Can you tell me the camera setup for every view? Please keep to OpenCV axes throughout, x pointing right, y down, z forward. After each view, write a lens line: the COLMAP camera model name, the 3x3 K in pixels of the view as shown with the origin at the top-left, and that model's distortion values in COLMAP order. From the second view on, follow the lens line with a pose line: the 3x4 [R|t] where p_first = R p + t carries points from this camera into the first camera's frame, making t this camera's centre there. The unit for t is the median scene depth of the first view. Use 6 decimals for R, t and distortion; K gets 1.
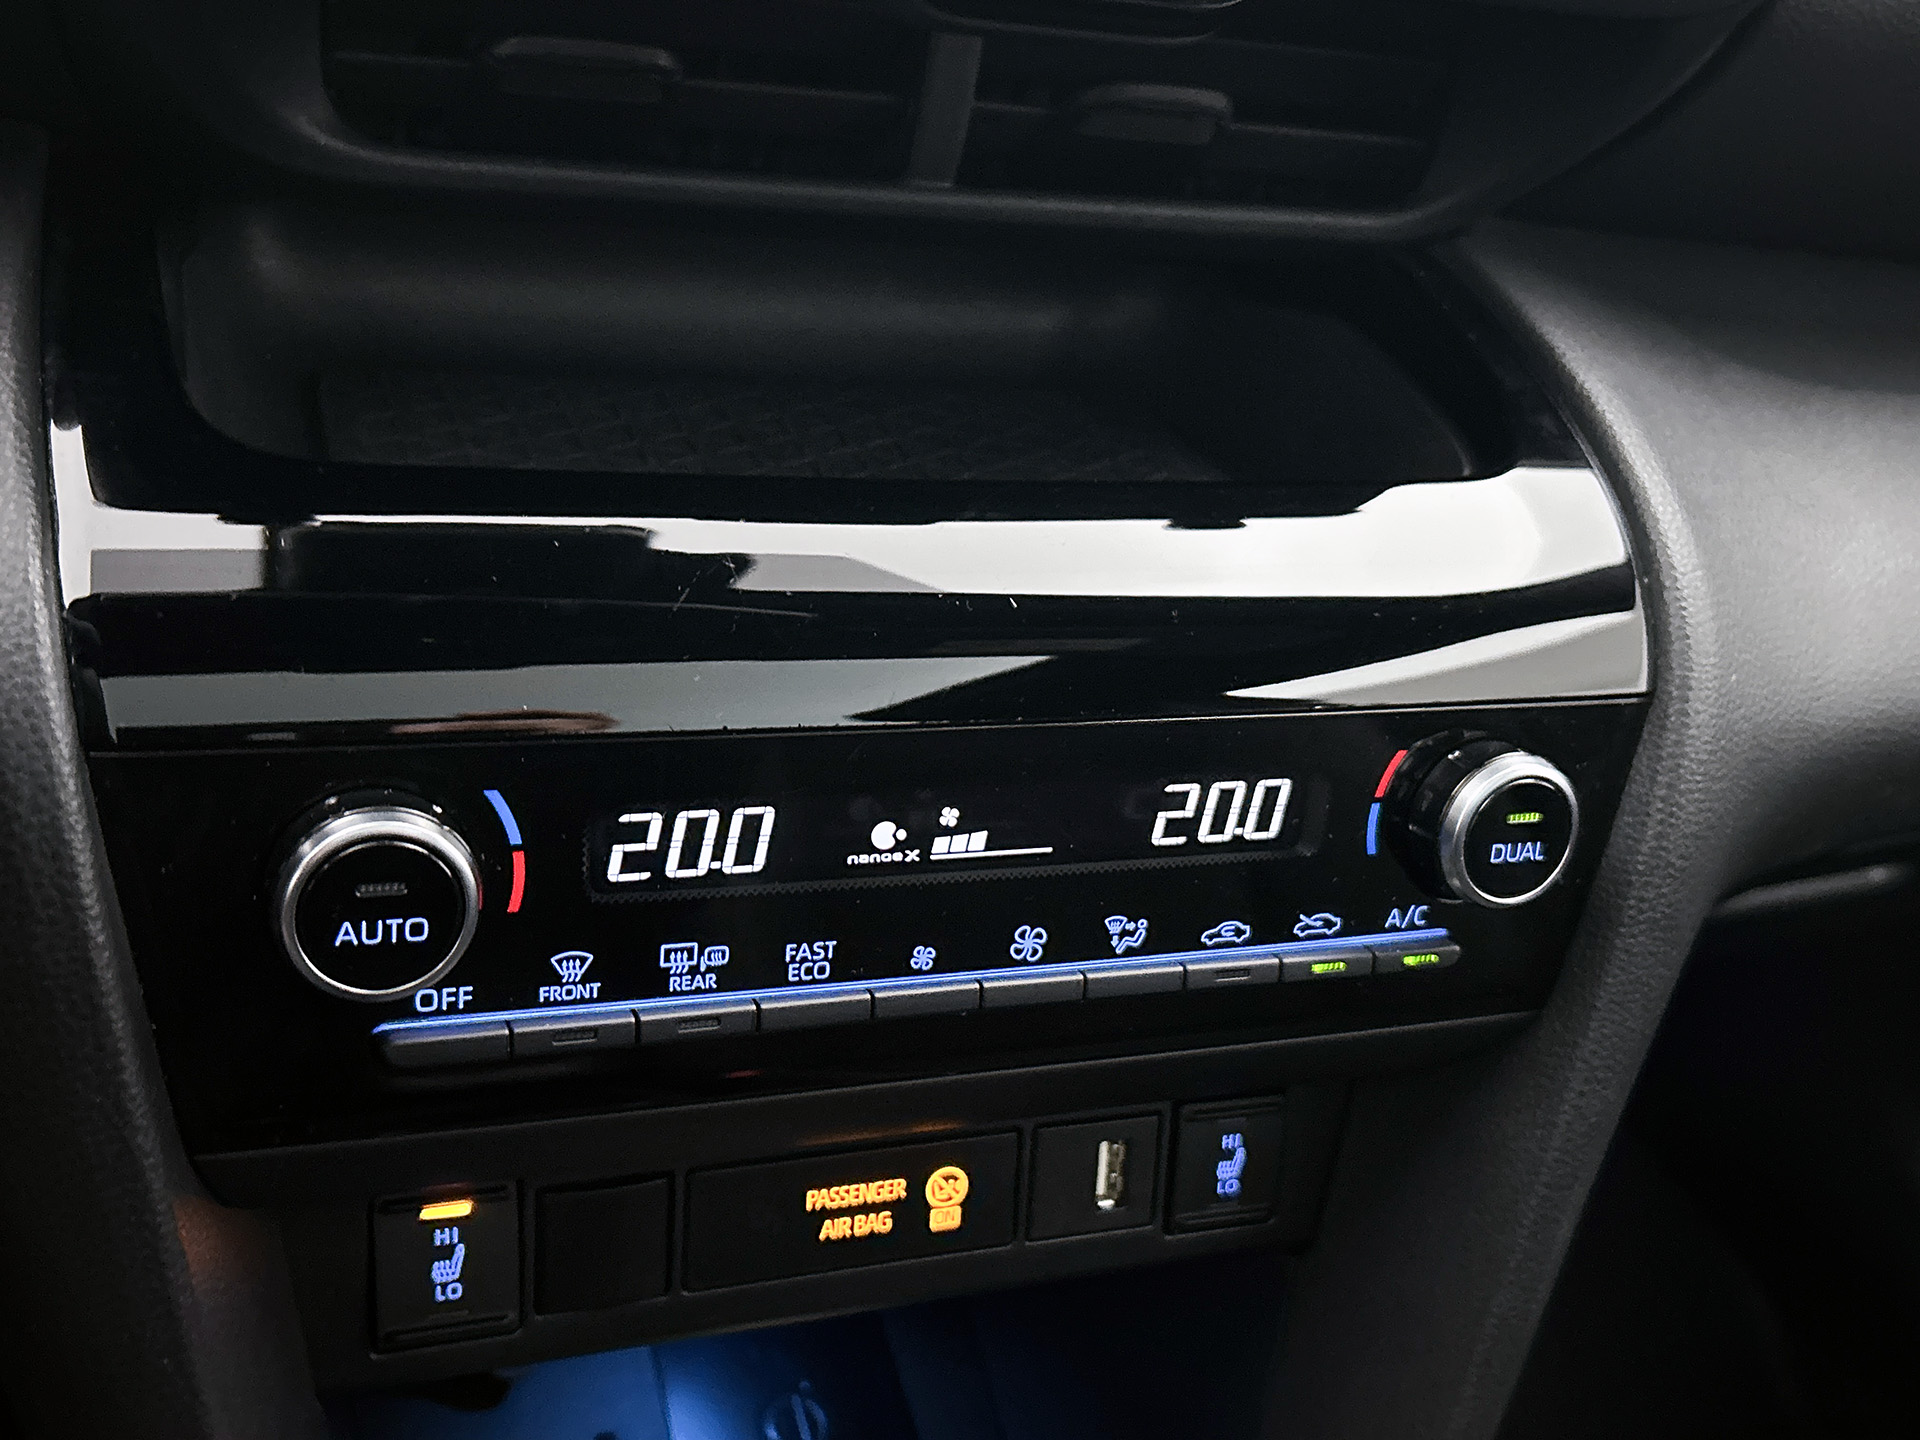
lens RADIAL K [[1967.0, 0, 953.4], [0, 1967.0, 731.3], [0, 0, 1]] dist [0.106096, -0.289590]
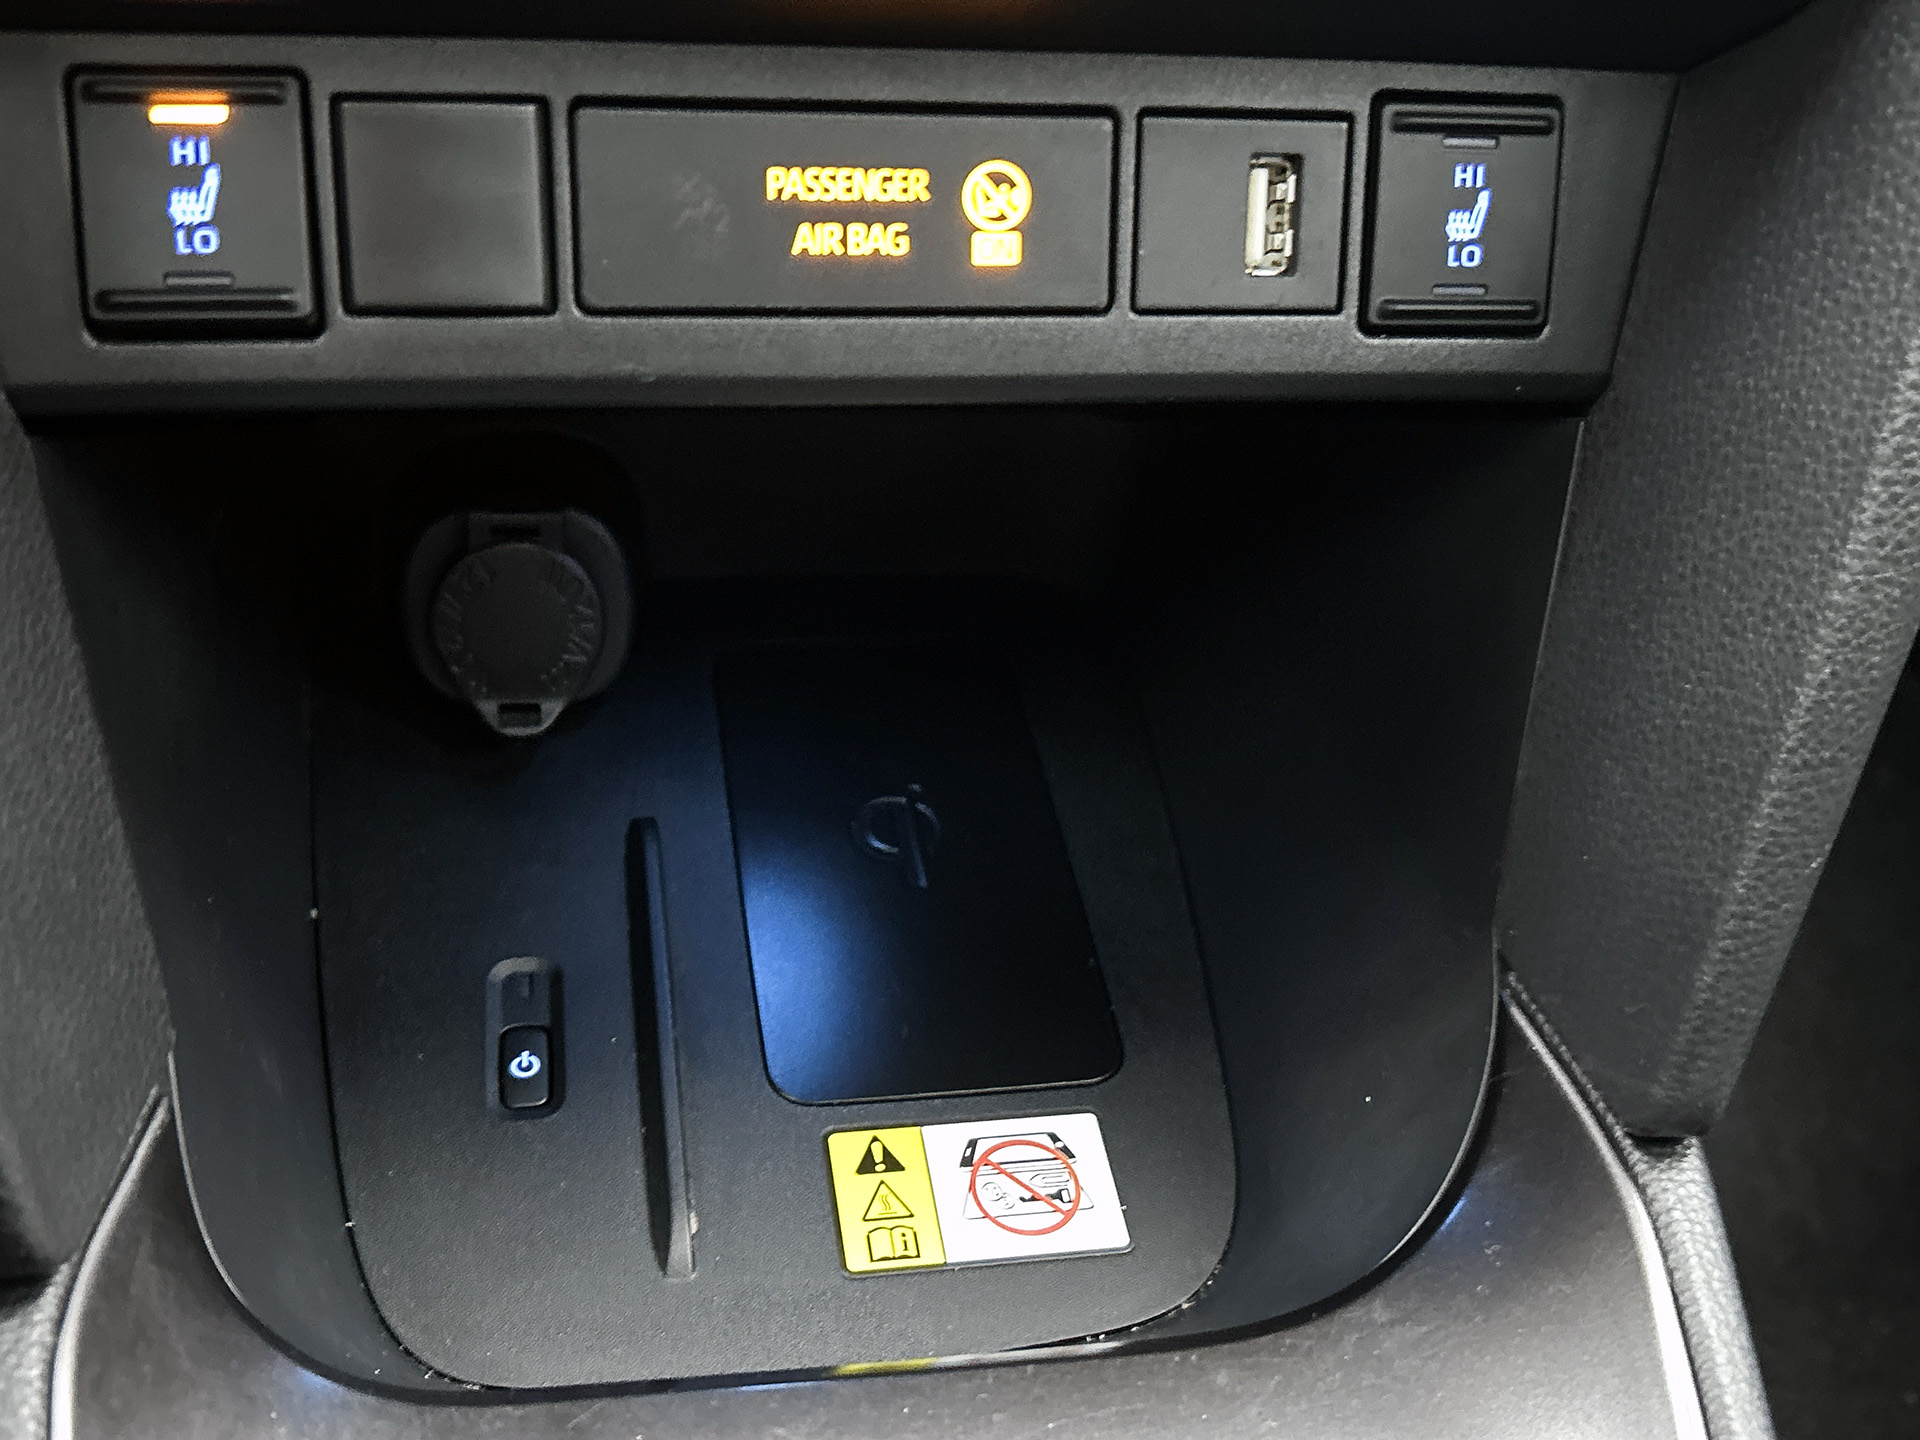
lens RADIAL K [[1967.0, 0, 953.4], [0, 1967.0, 731.3], [0, 0, 1]] dist [0.106096, -0.289590]
pose [[0.981111, -0.005691, -0.193360, 0.116818], [0.006171, 0.999979, 0.001880, 0.443962], [0.193345, -0.003037, 0.981126, 0.403618]]
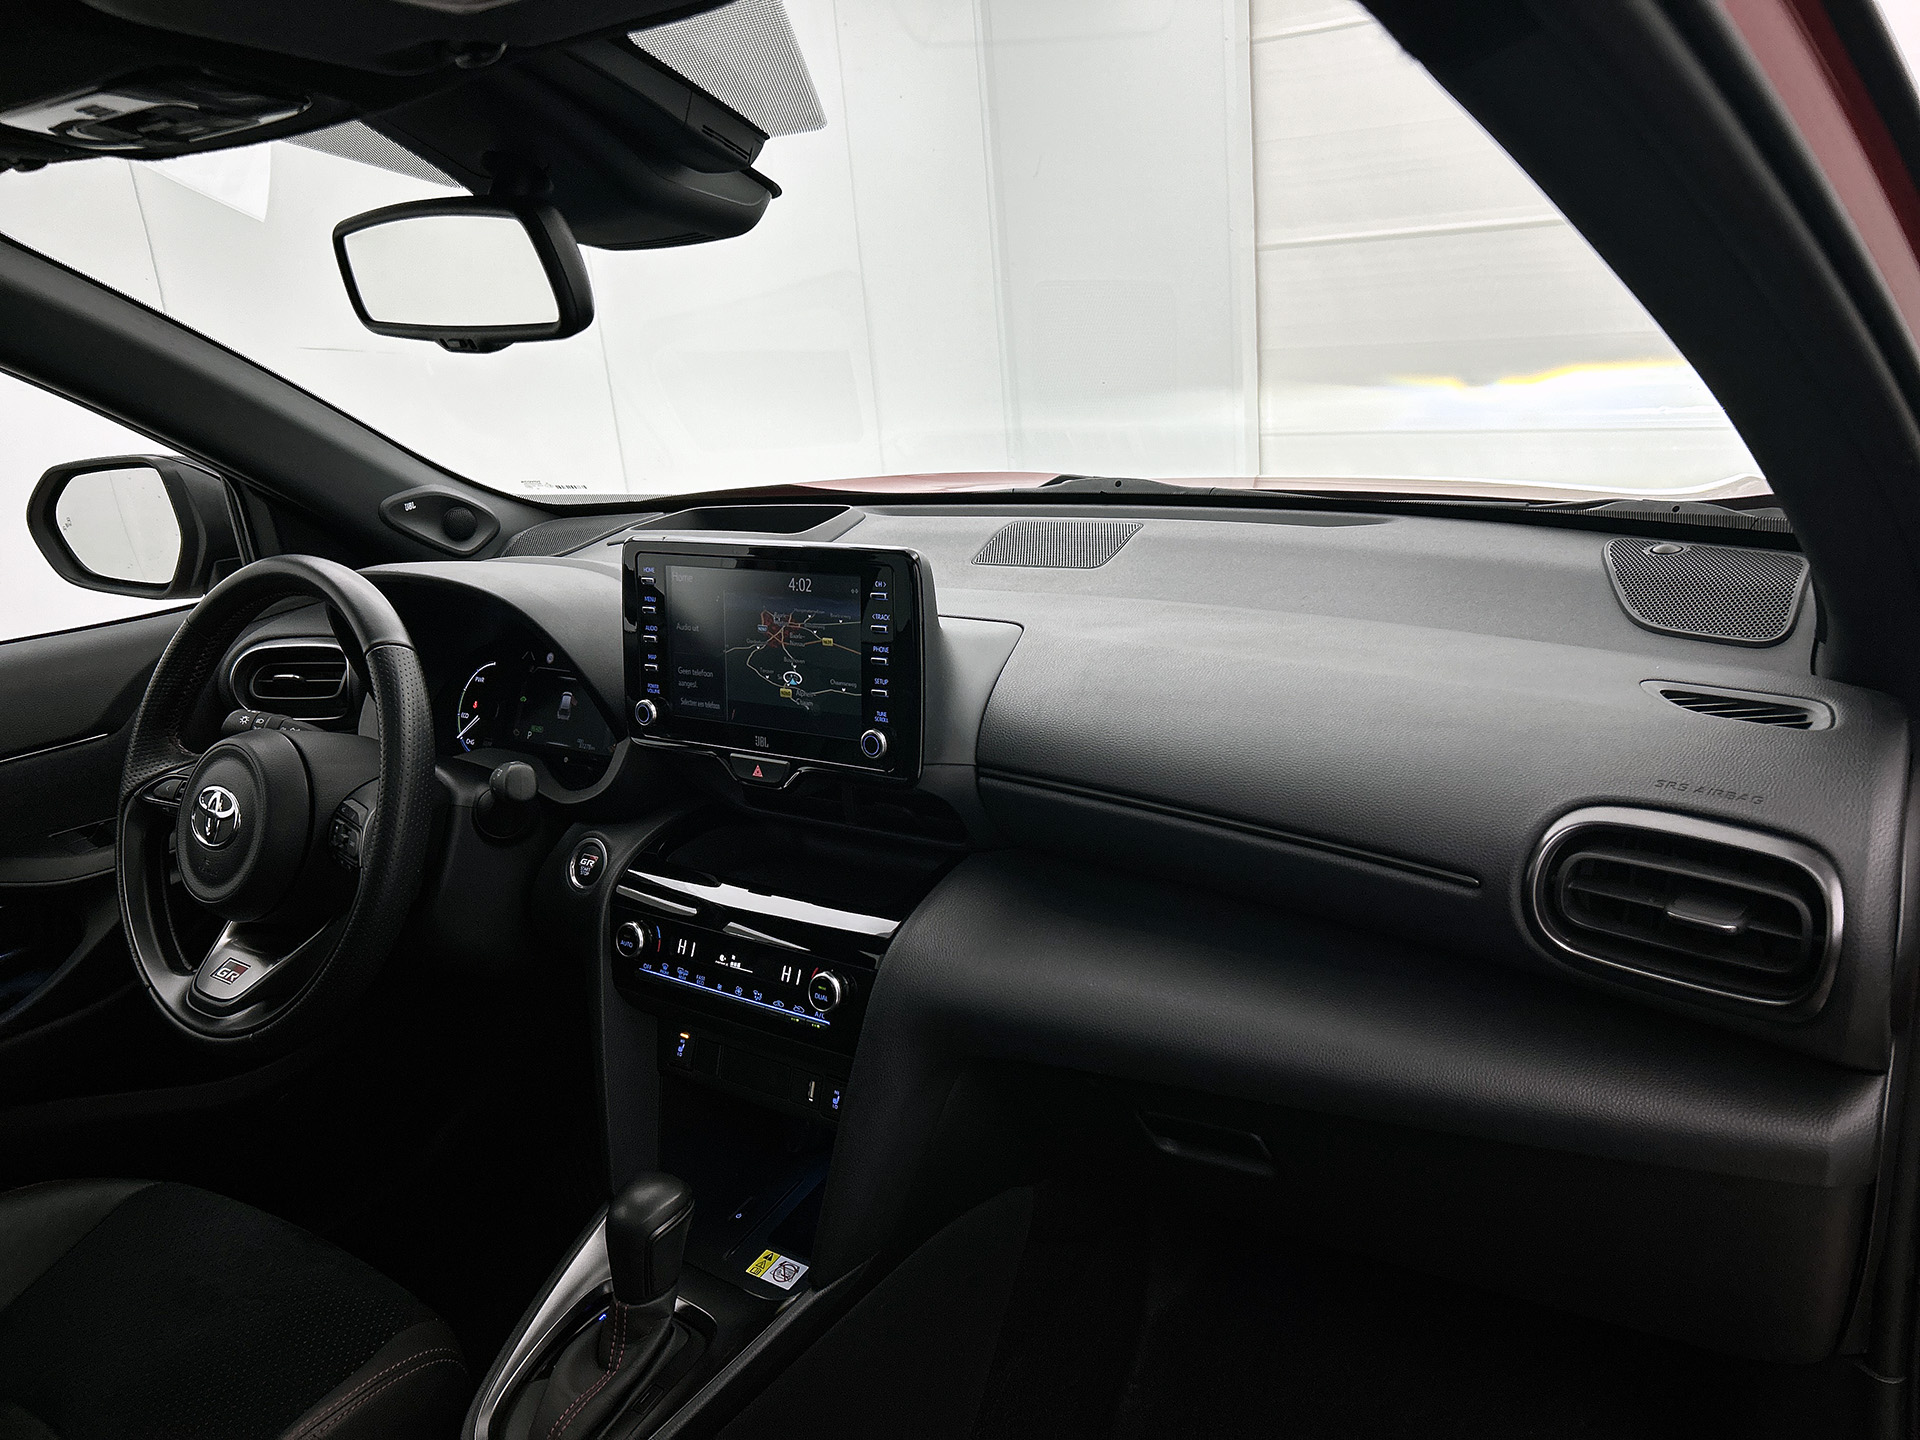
lens RADIAL K [[1495.9, 0, 945.3], [0, 1495.9, 718.6], [0, 0, 1]] dist [0.081191, -0.184153]
pose [[0.539617, 0.010292, -0.841848, 2.894479], [-0.283368, 0.943806, -0.170098, -0.023287], [0.792790, 0.330340, 0.512210, -0.507234]]
